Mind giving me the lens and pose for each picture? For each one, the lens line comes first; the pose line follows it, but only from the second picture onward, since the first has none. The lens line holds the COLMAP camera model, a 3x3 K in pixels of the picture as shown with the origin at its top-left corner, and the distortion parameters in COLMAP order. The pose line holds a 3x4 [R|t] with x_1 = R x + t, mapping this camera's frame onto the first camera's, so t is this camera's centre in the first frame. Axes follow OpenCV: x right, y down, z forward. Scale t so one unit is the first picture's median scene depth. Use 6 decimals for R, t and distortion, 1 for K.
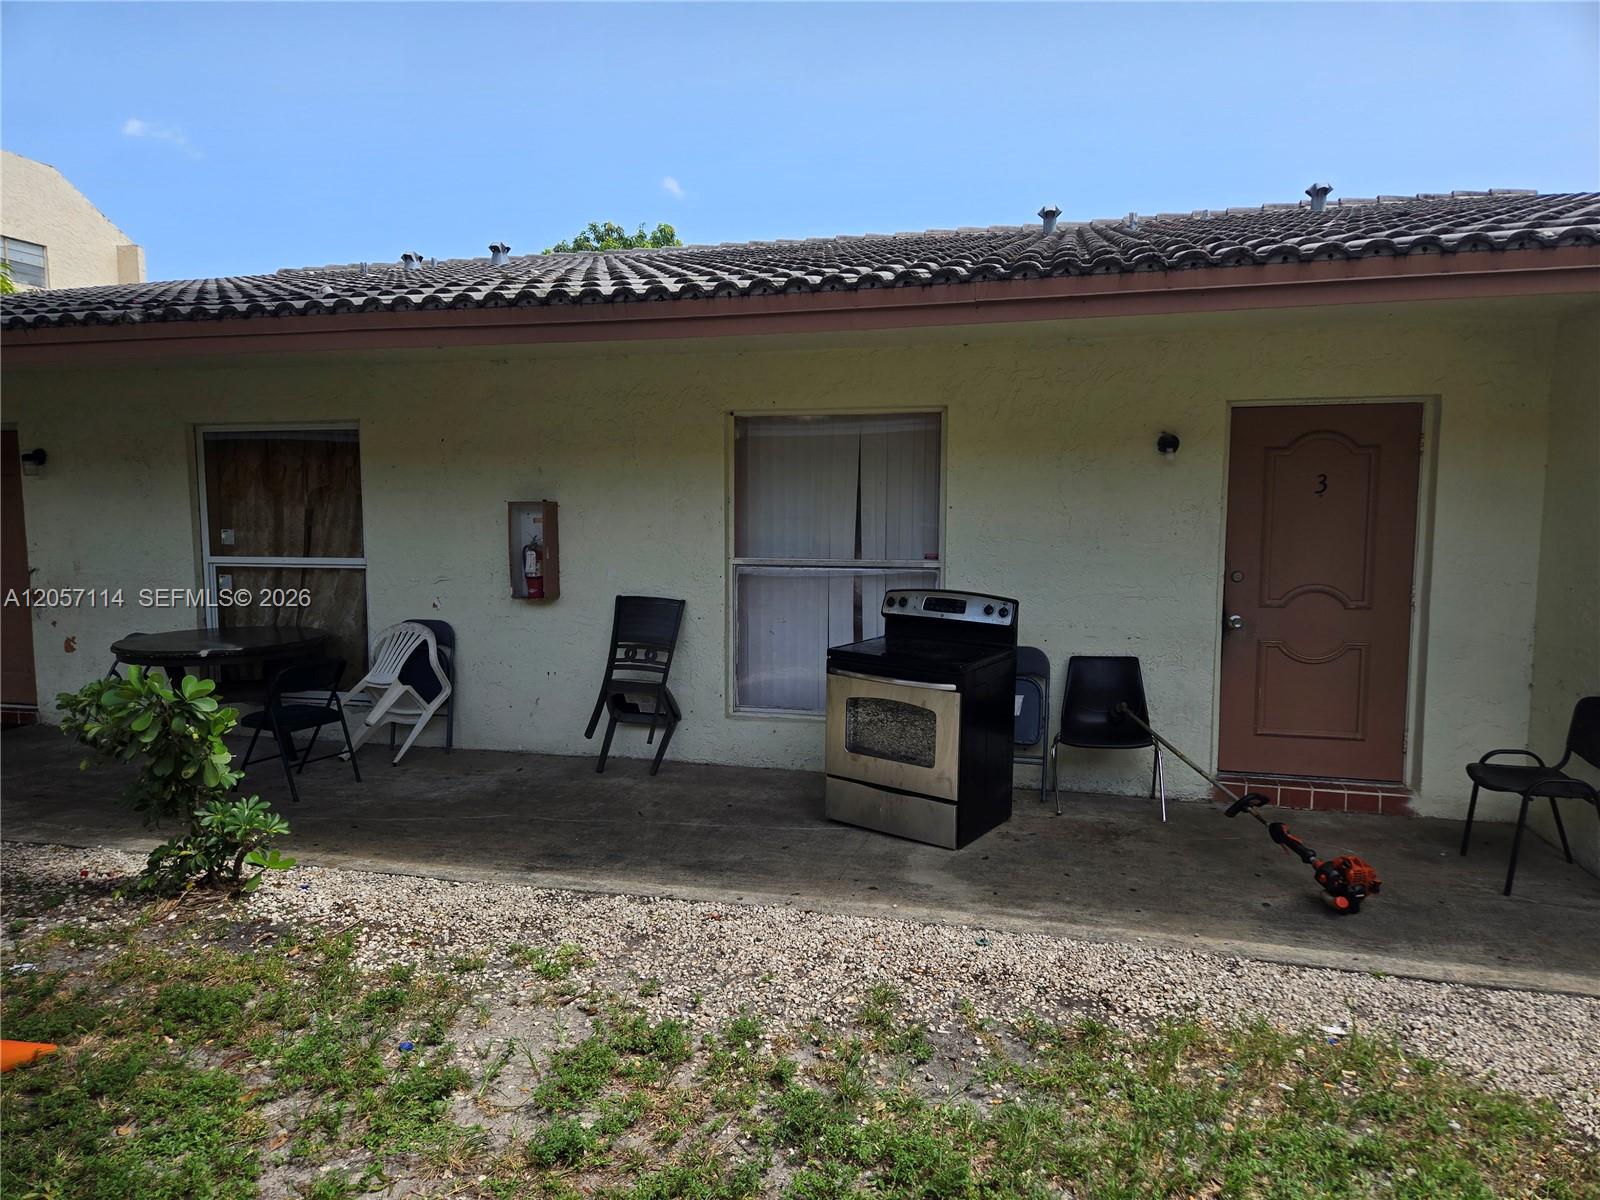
lens RADIAL K [[1066.2, 0, 778.7], [0, 1066.2, 602.4], [0, 0, 1]] dist [0.076202, -0.054490]
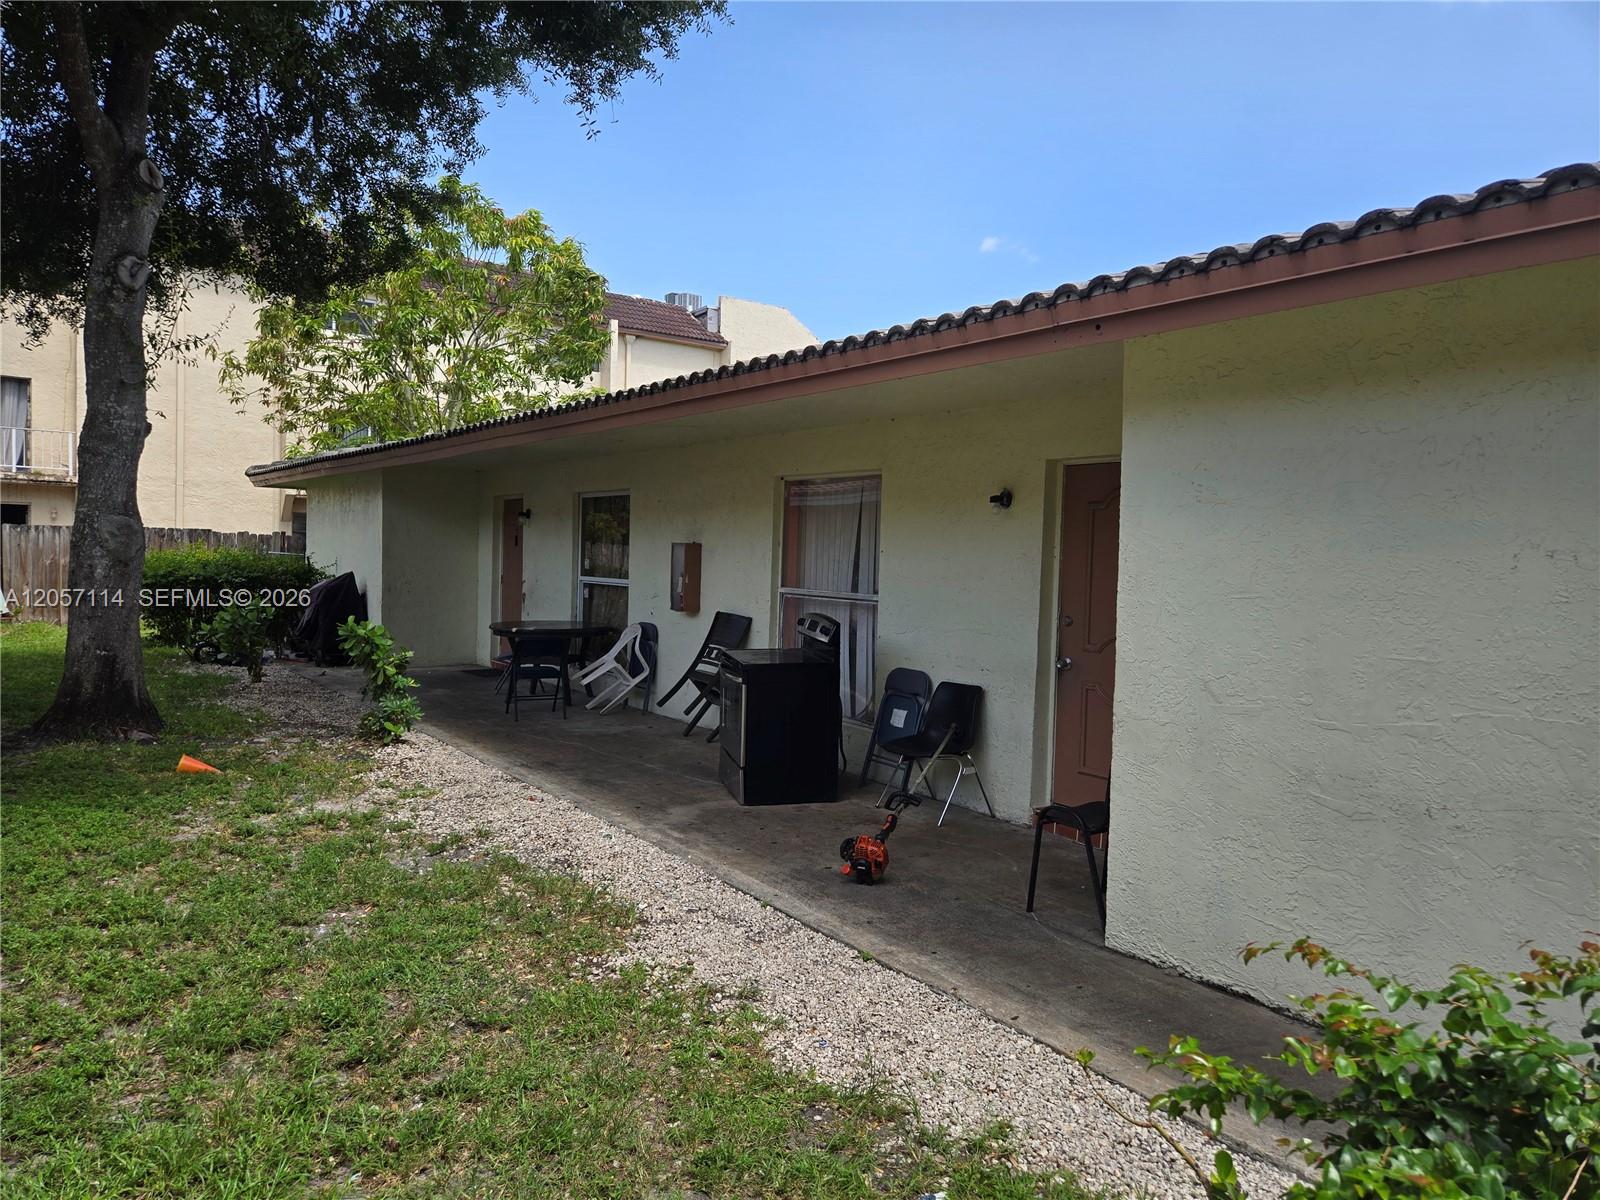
lens RADIAL K [[1066.2, 0, 778.7], [0, 1066.2, 602.4], [0, 0, 1]] dist [0.076202, -0.054490]
pose [[0.766615, 0.054189, -0.639816, 1.166612], [-0.093833, 0.995190, -0.028142, 0.020899], [0.635214, 0.081610, 0.768013, 0.015294]]
